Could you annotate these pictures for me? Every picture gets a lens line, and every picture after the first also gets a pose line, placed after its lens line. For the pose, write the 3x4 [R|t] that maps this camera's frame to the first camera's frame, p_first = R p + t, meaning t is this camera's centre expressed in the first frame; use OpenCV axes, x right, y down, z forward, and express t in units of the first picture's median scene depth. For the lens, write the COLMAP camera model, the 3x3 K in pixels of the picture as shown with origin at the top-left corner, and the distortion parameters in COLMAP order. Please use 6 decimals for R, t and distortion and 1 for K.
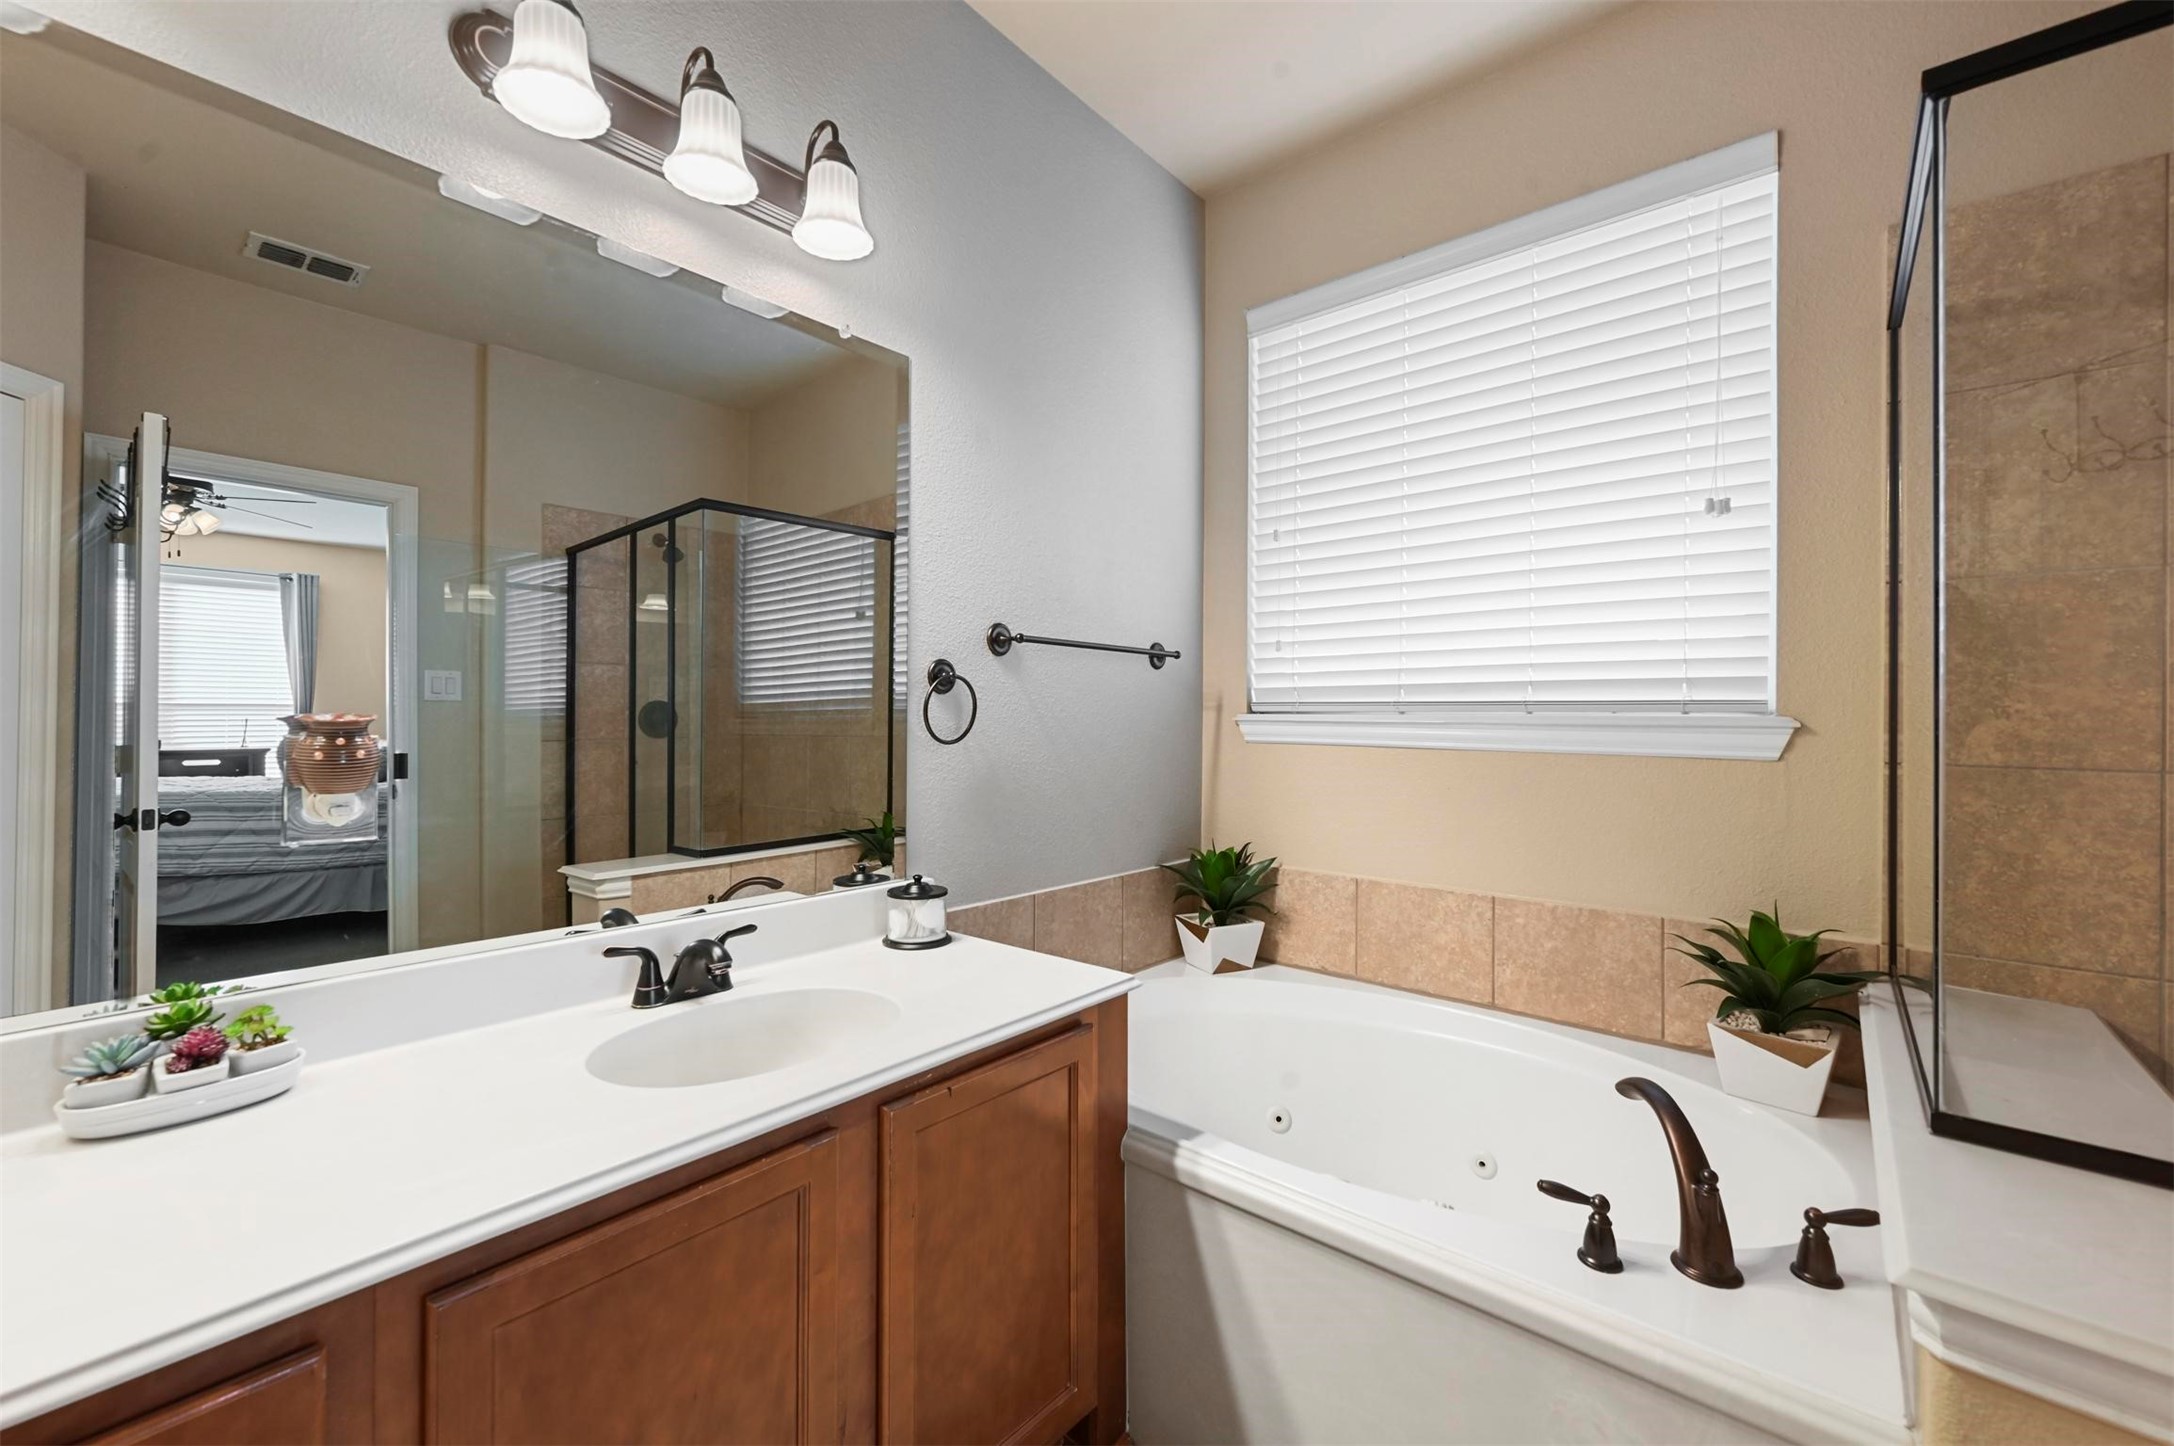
lens RADIAL K [[869.1, 0, 1082.2], [0, 869.1, 710.9], [0, 0, 1]] dist [-0.000590, -0.000183]
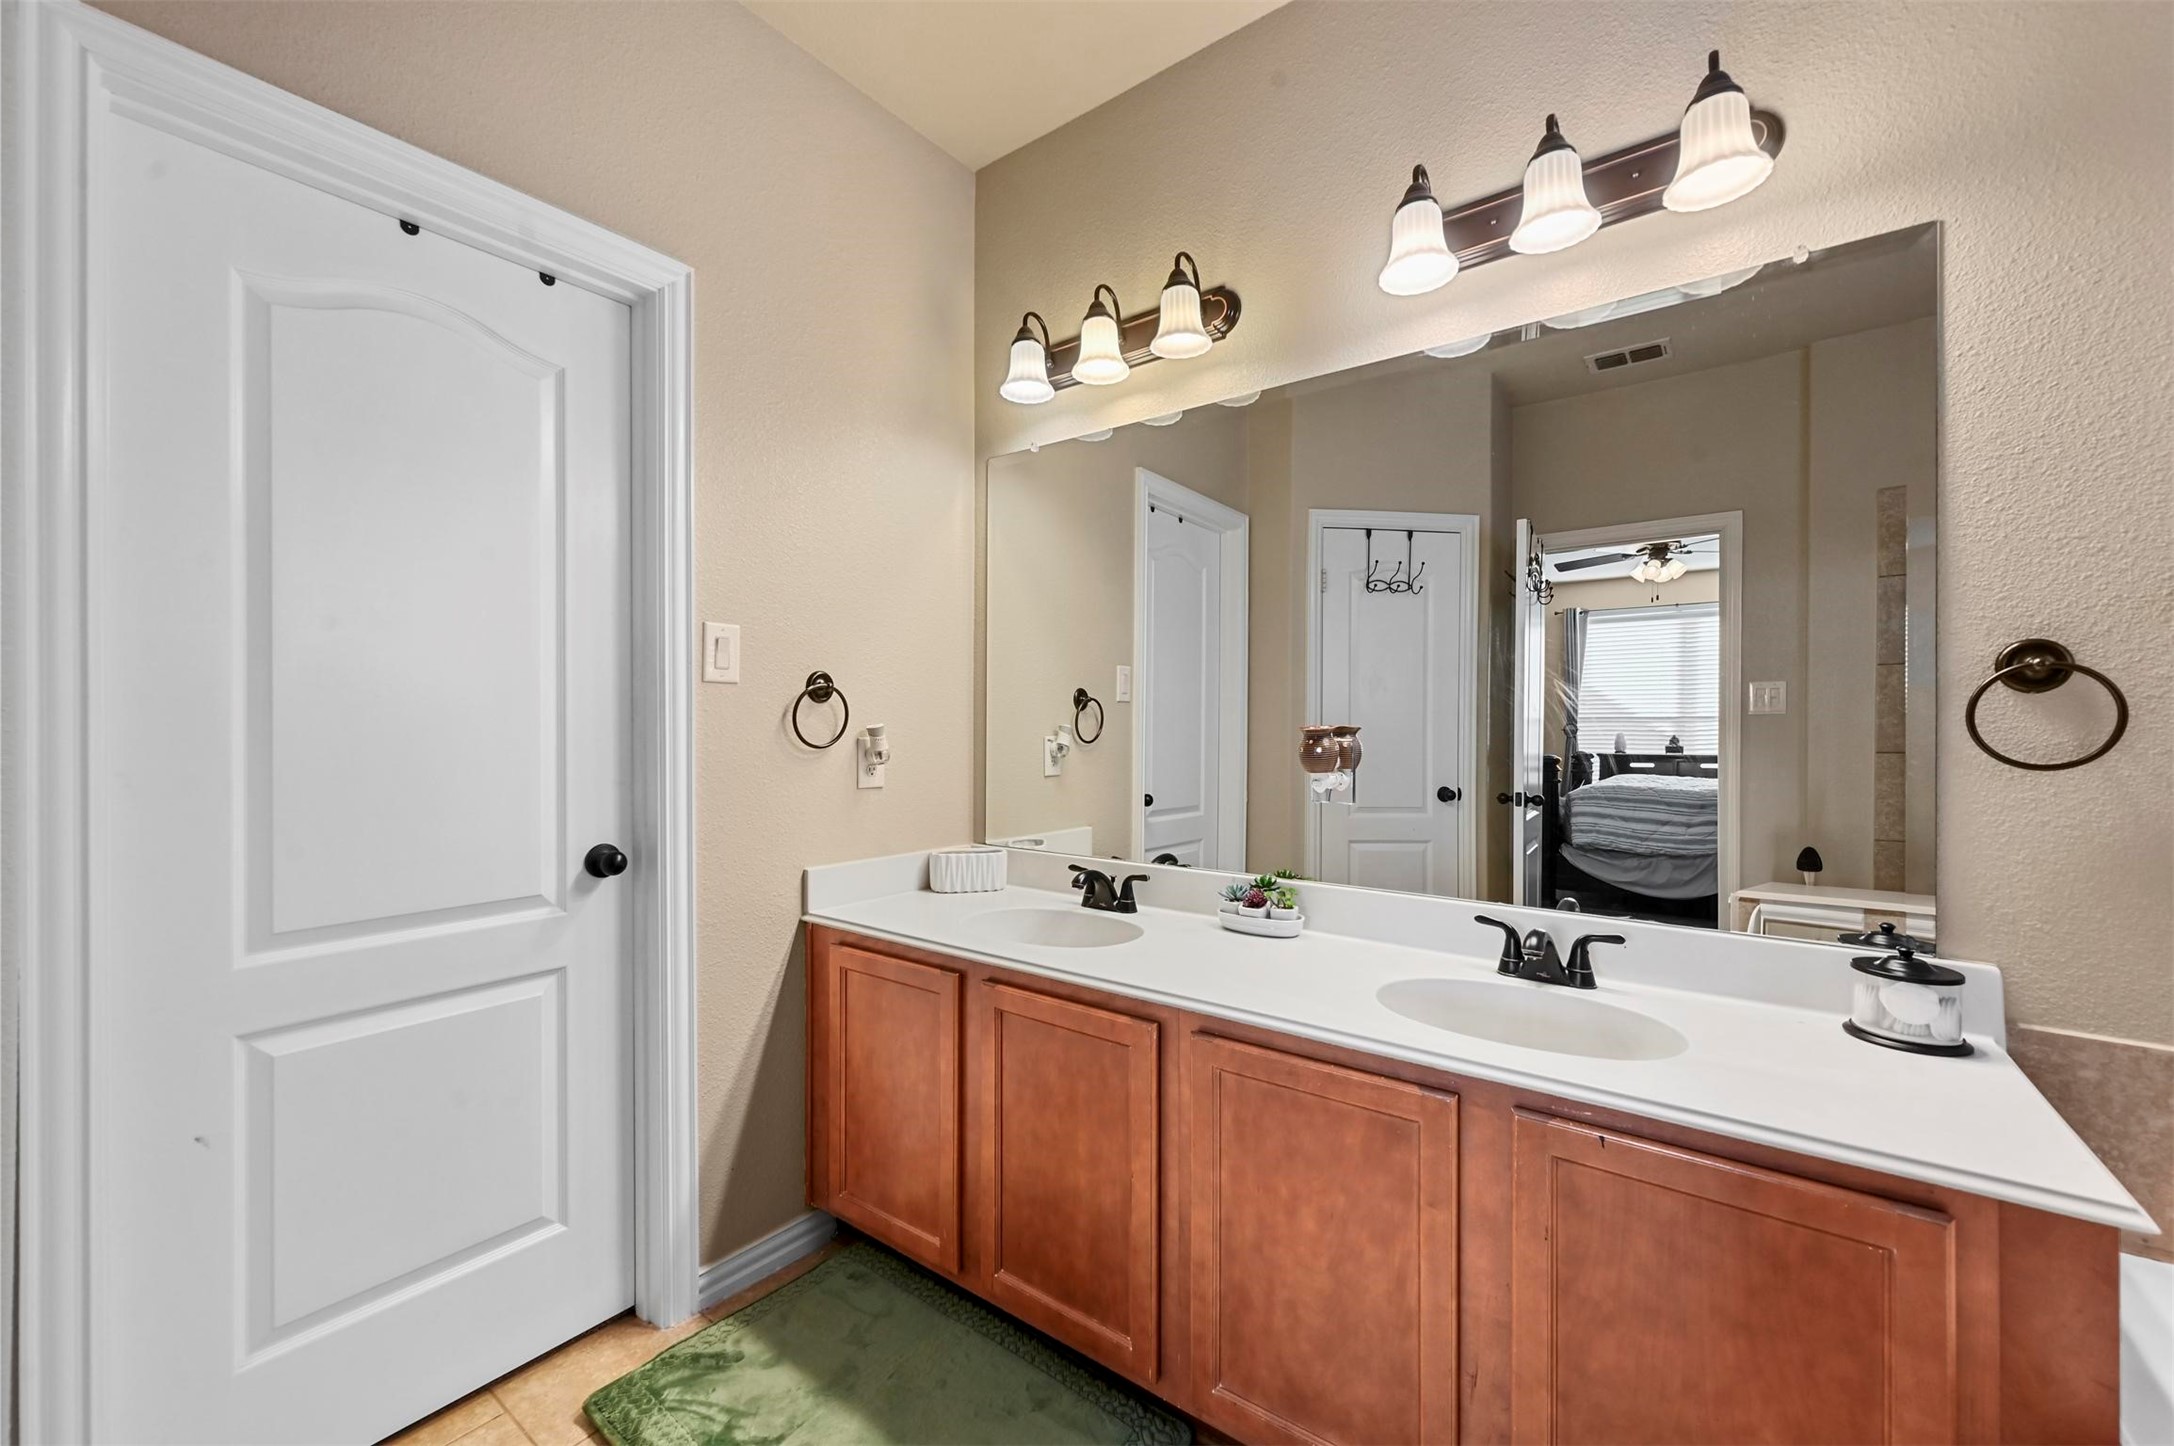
lens RADIAL K [[854.9, 0, 1083.4], [0, 854.9, 723.8], [0, 0, 1]] dist [-0.001121, 0.000344]
pose [[0.061926, -0.002727, -0.998077, 0.574039], [0.003982, 0.999989, -0.002485, 0.002685], [0.998073, -0.003821, 0.061936, 0.335256]]
